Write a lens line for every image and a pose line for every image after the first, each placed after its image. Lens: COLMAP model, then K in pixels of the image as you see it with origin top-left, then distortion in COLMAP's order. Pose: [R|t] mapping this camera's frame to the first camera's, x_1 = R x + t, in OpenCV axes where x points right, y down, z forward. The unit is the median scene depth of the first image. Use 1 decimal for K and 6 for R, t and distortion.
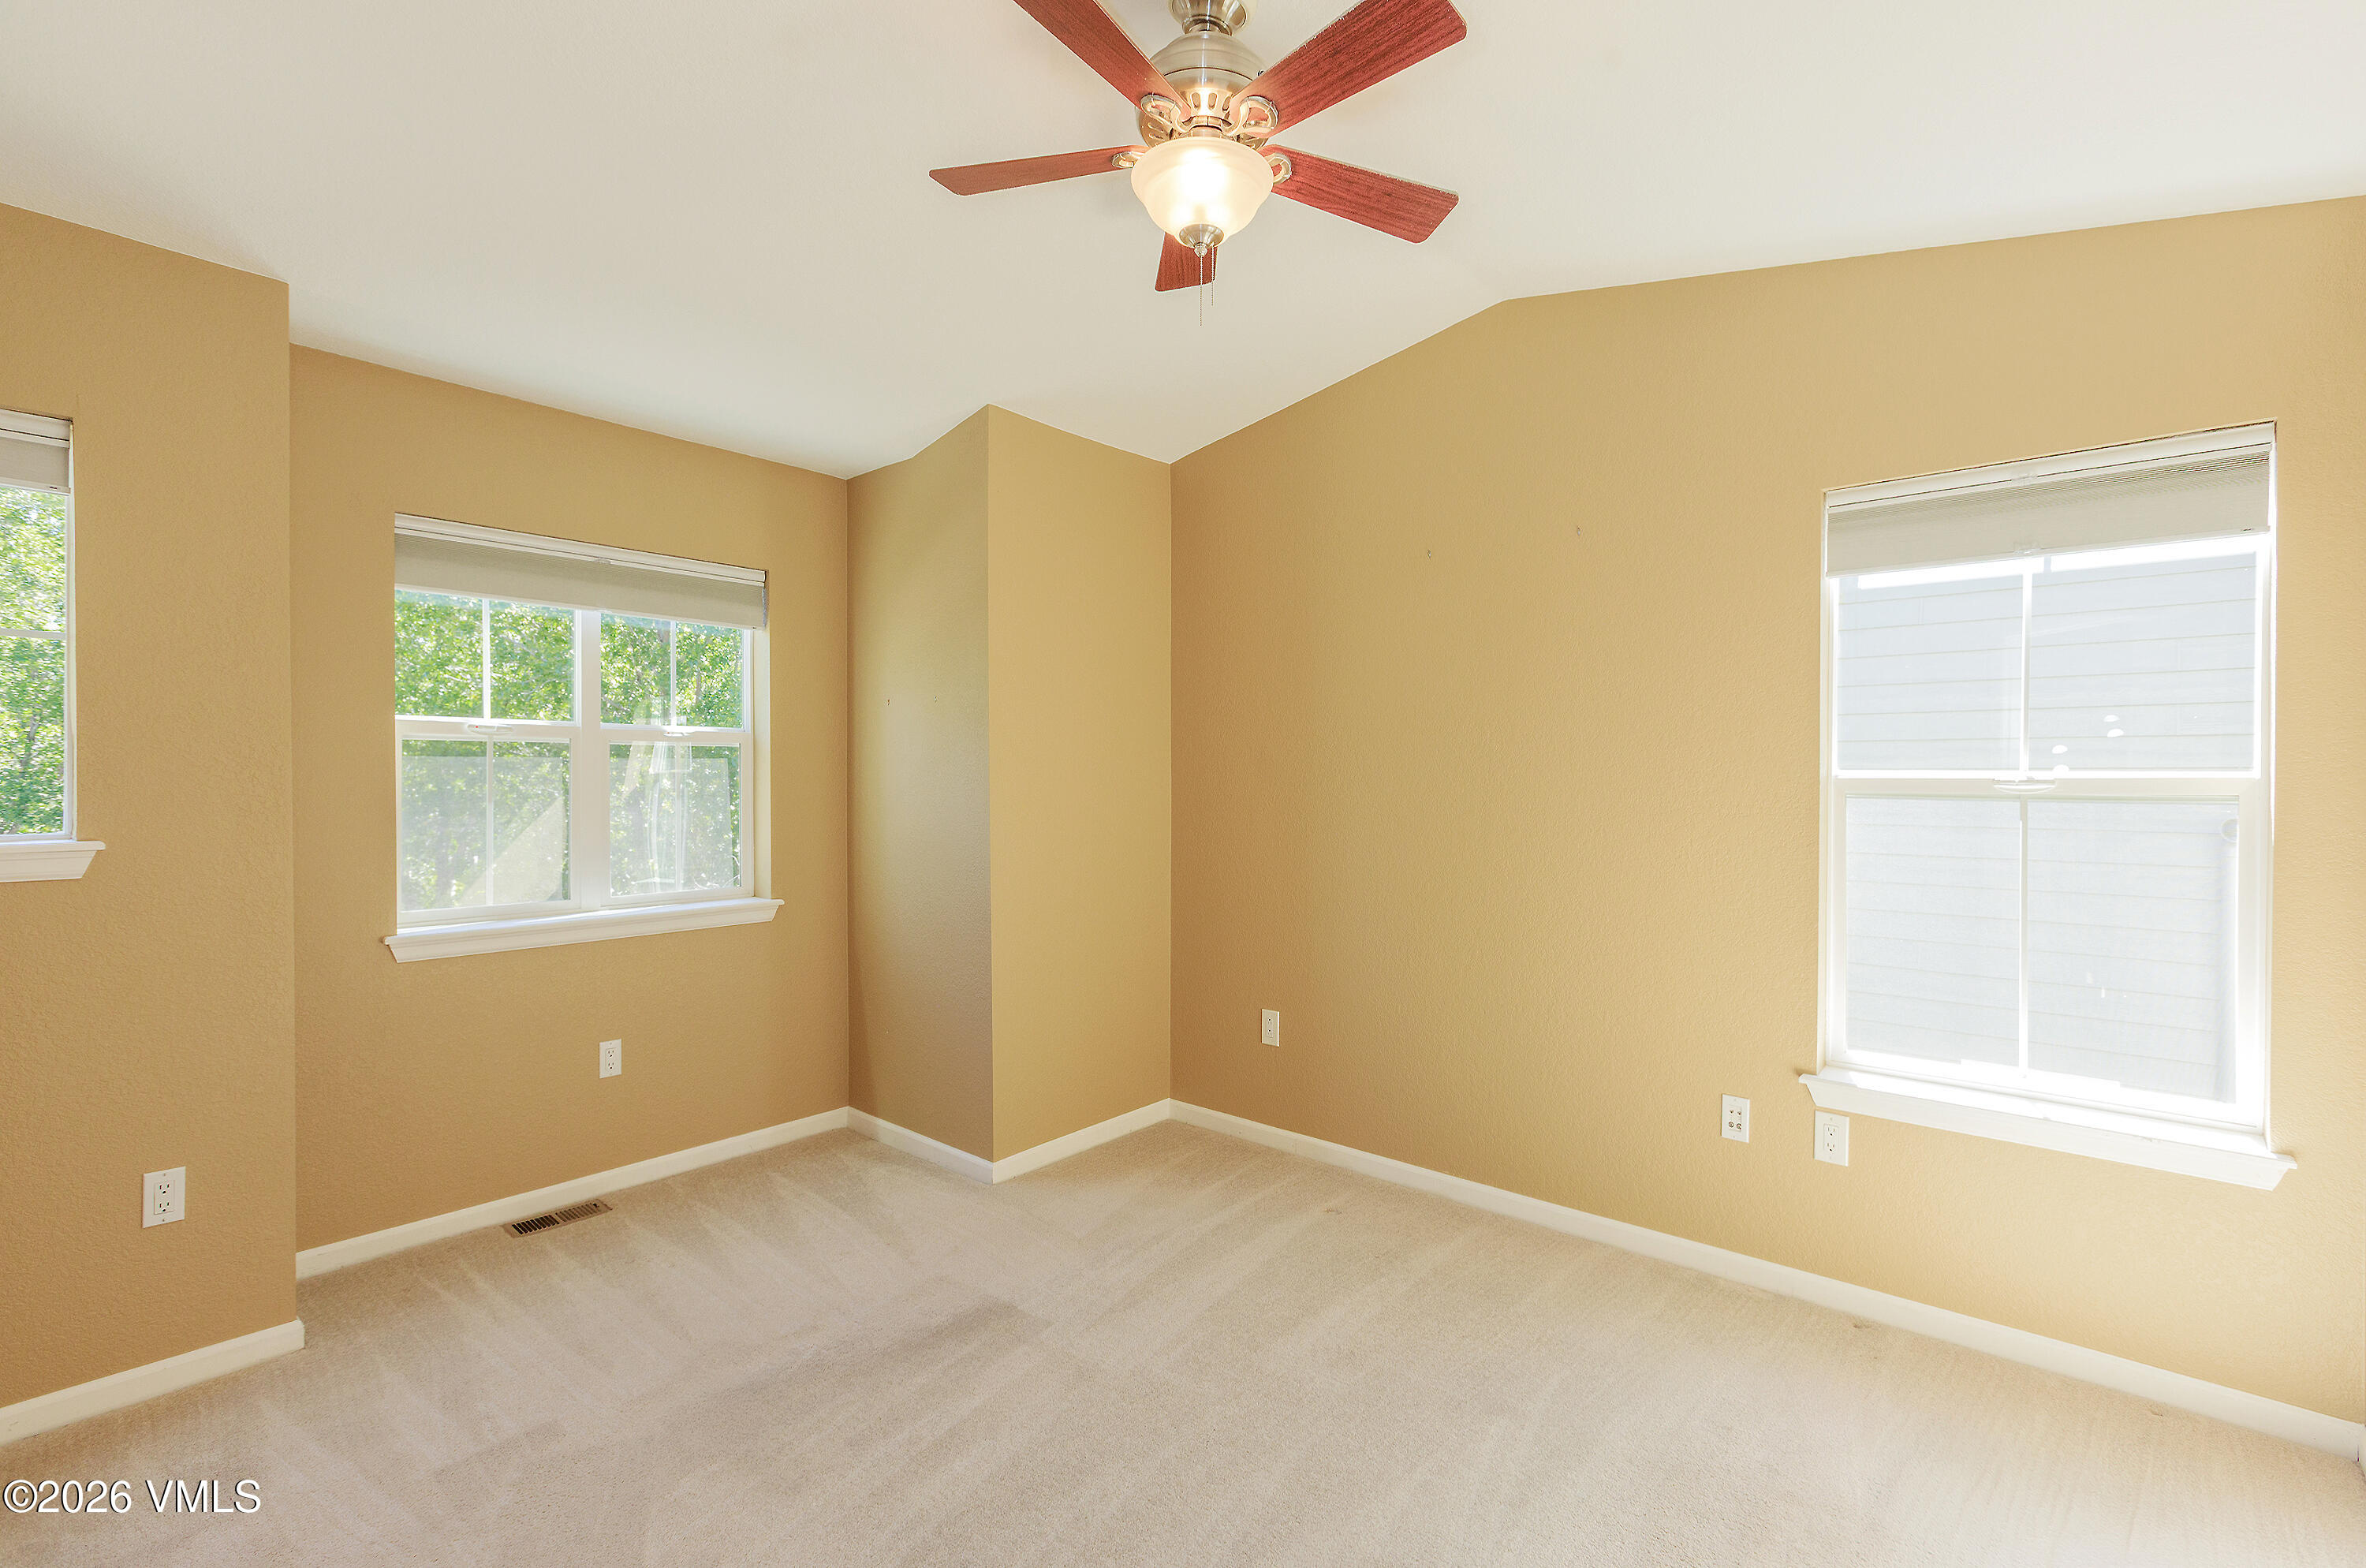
lens RADIAL K [[1051.8, 0, 1188.9], [0, 1051.8, 786.6], [0, 0, 1]] dist [0.002771, -0.000518]
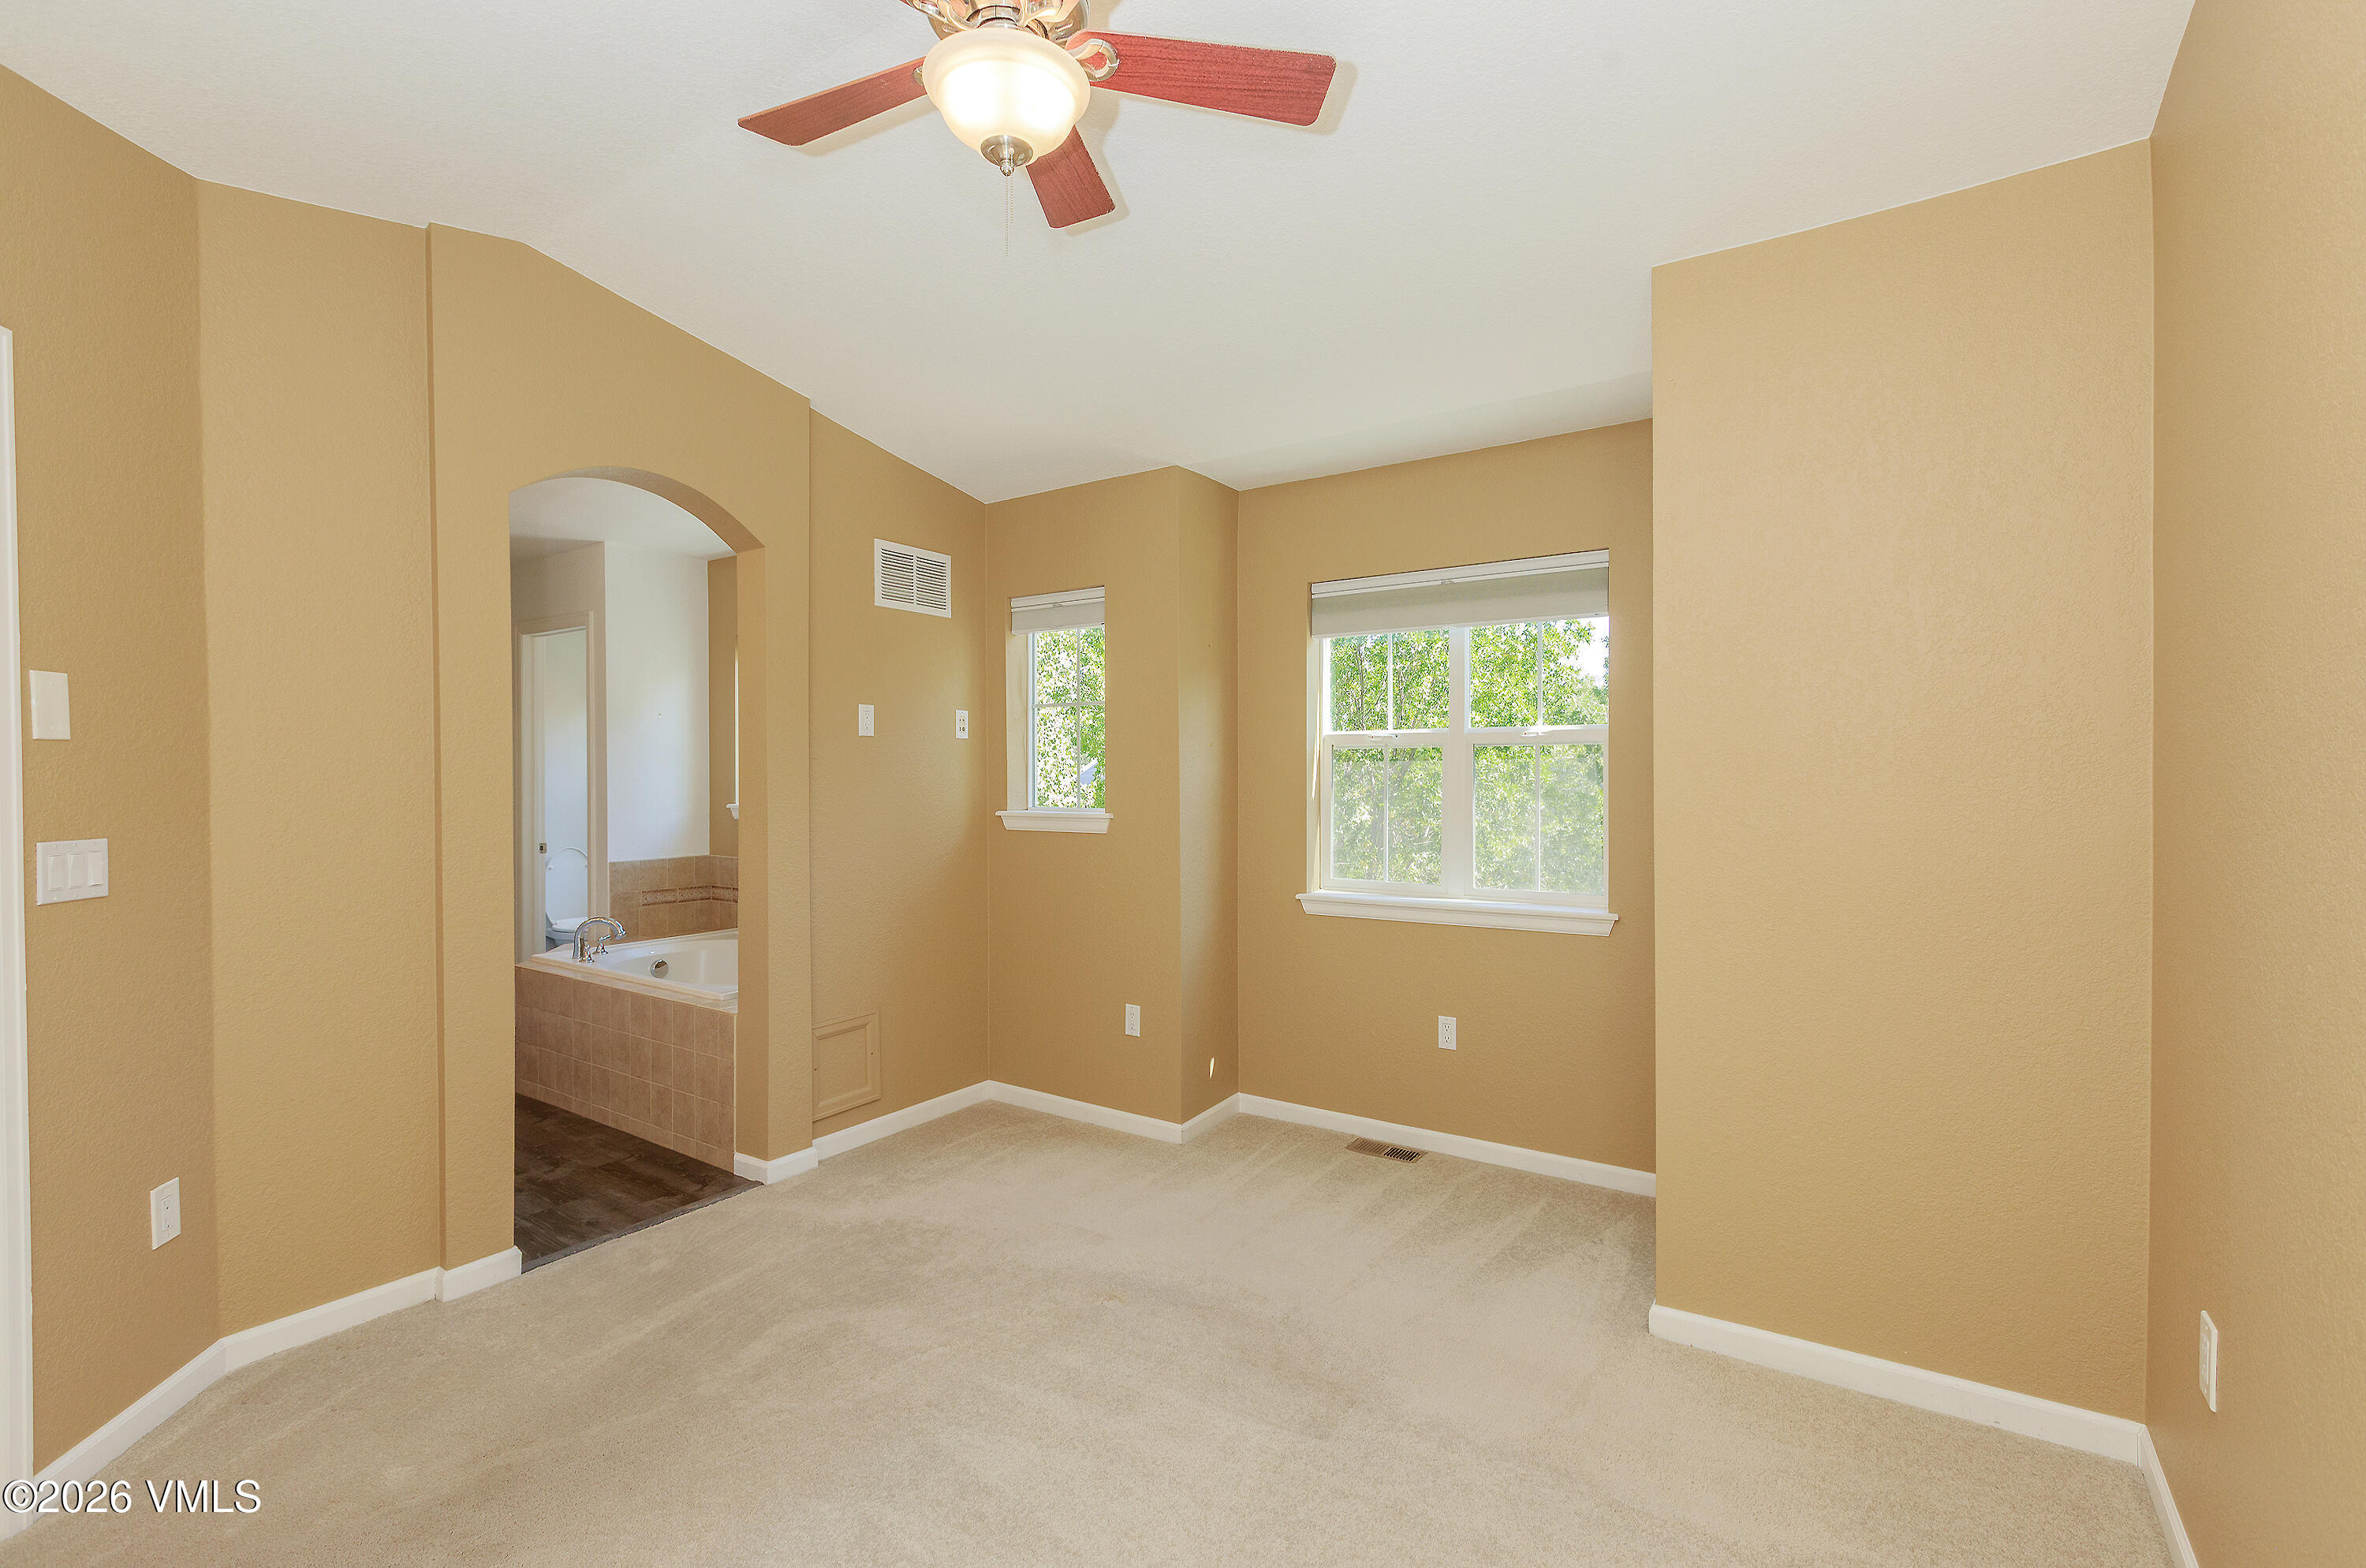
lens RADIAL K [[1051.8, 0, 1188.9], [0, 1051.8, 786.6], [0, 0, 1]] dist [0.002771, -0.000518]
pose [[0.110209, 0.008699, -0.993870, 0.532921], [-0.006353, 0.999947, 0.008047, -0.006693], [0.993888, 0.005427, 0.110258, 0.632398]]
